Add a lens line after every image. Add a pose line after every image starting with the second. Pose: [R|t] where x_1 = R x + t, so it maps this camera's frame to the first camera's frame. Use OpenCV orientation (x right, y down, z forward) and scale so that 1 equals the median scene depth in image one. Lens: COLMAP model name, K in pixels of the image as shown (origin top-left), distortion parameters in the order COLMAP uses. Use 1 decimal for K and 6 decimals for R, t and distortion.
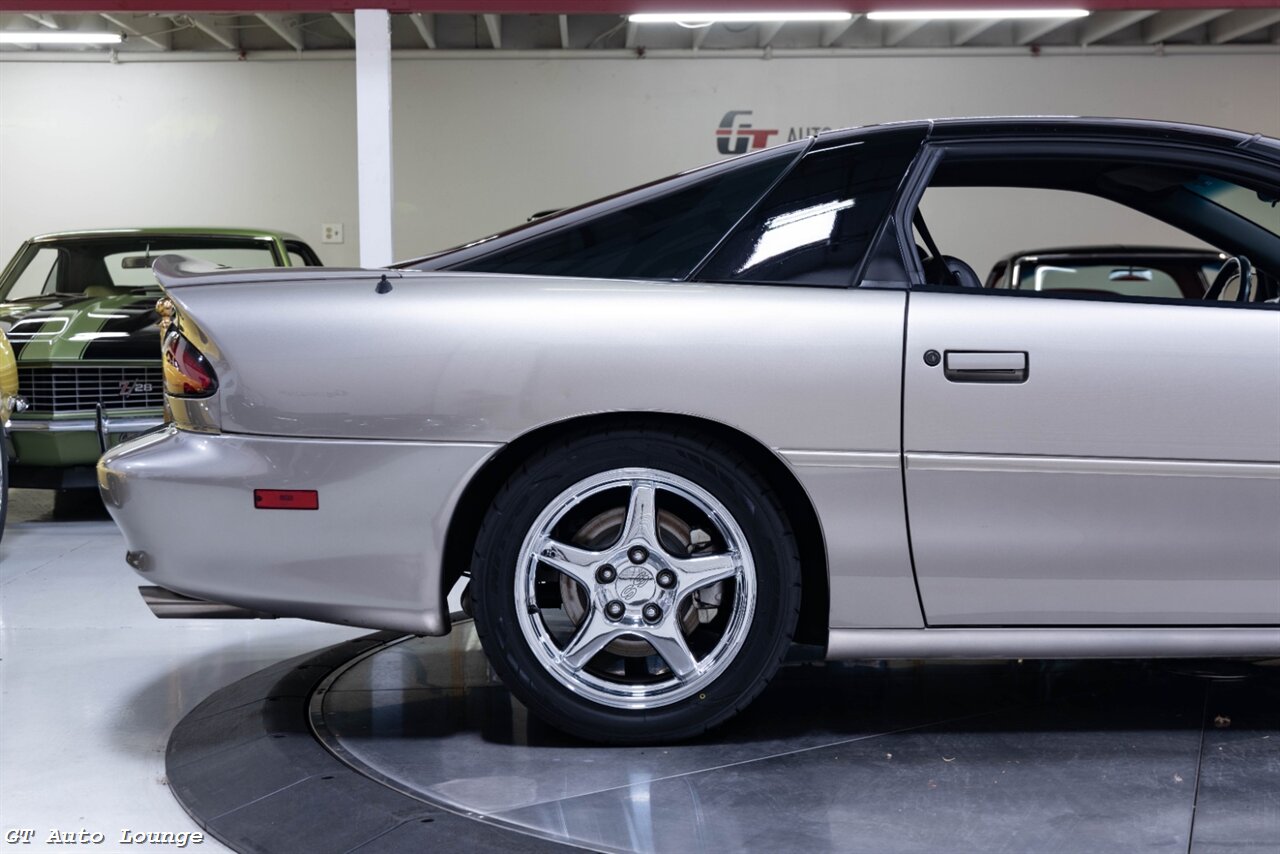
lens RADIAL K [[2189.8, 0, 640.0], [0, 2189.8, 427.0], [0, 0, 1]] dist [0.046059, -0.022869]
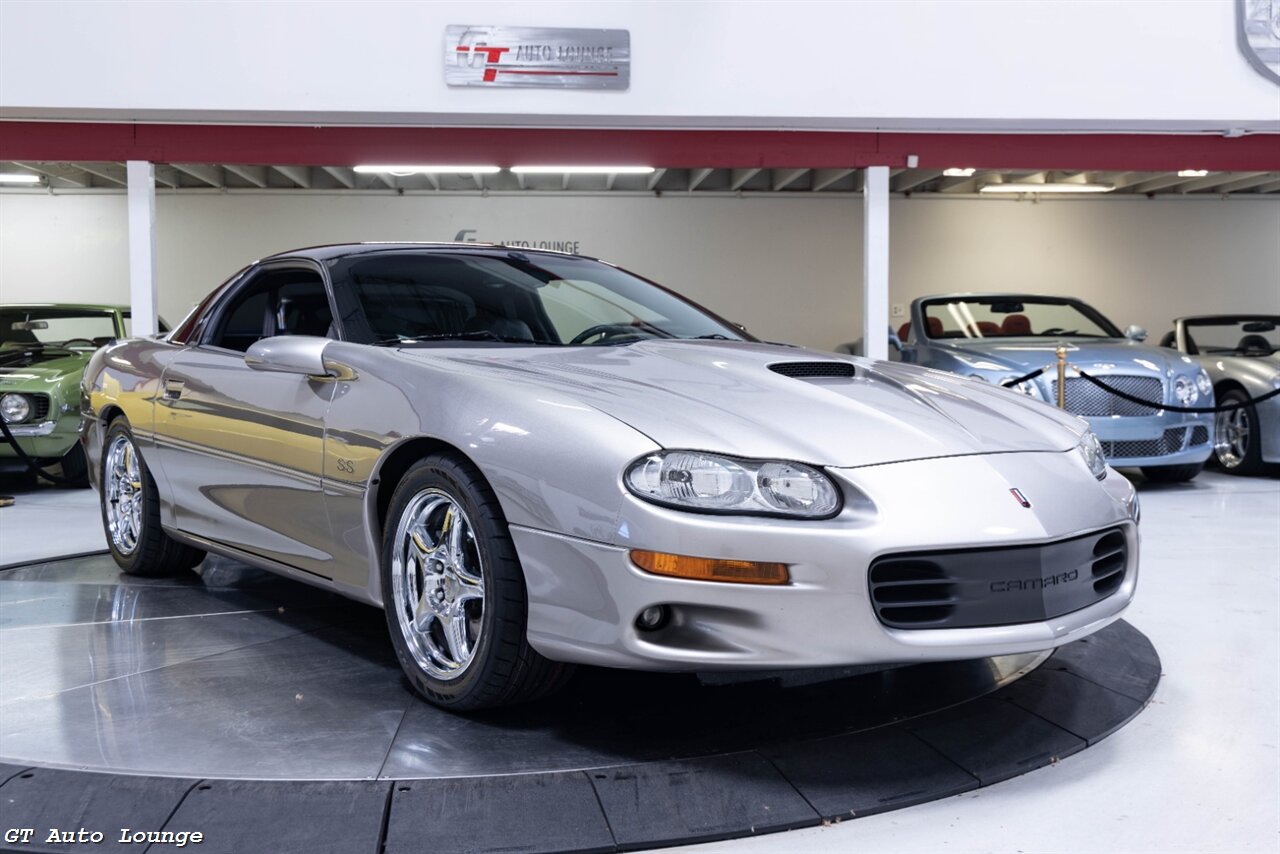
lens RADIAL K [[1421.0, 0, 660.1], [0, 1421.0, 423.3], [0, 0, 1]] dist [-0.001493, -0.003748]
pose [[0.998909, 0.004040, 0.046521, 0.162960], [-0.003645, 0.999957, -0.008564, -0.001094], [-0.046553, 0.008386, 0.998881, 0.001065]]
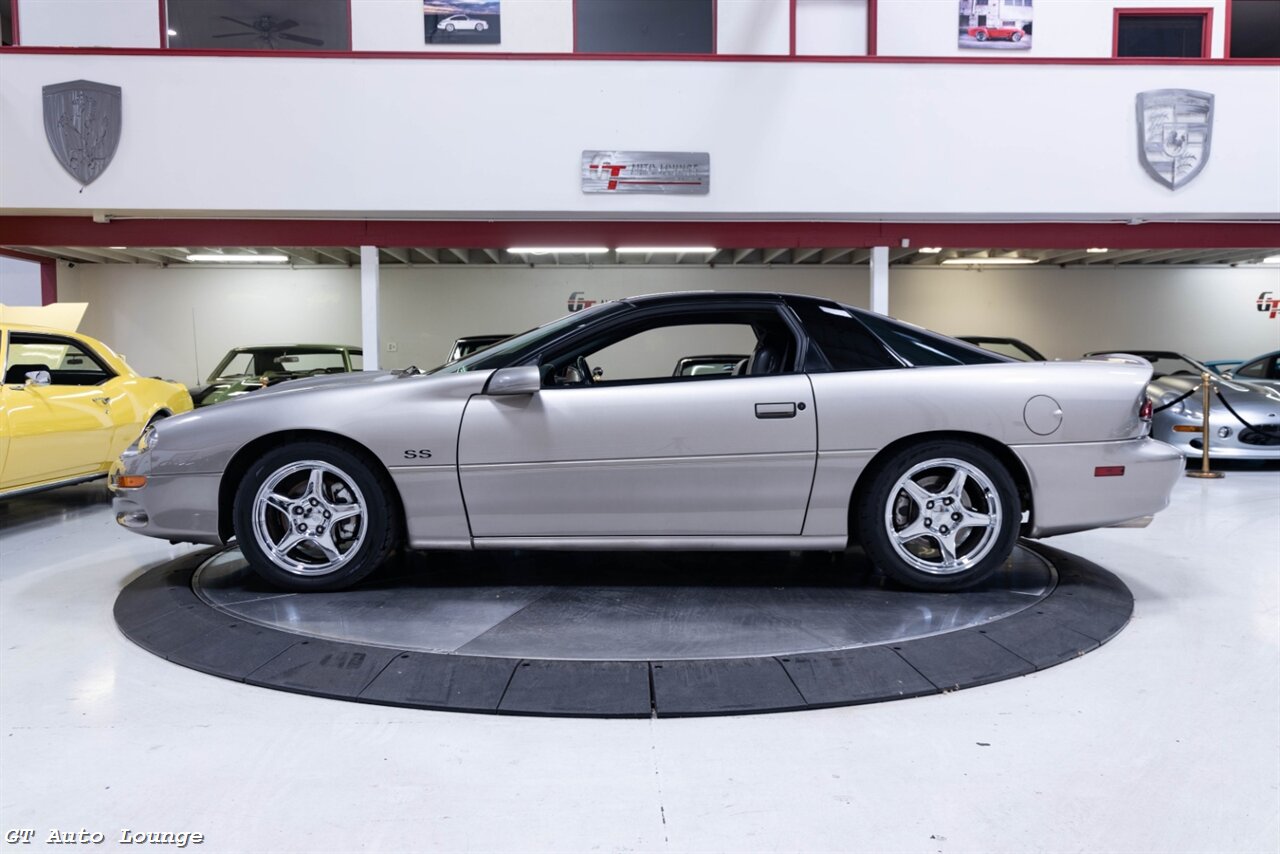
lens RADIAL K [[1013.6, 0, 640.0], [0, 1013.6, 427.0], [0, 0, 1]] dist [-0.008162, -0.002651]
pose [[0.999949, 0.005250, 0.008603, 0.120154], [-0.005162, 0.999934, -0.010243, 0.000729], [-0.008656, 0.010198, 0.999911, -0.015746]]
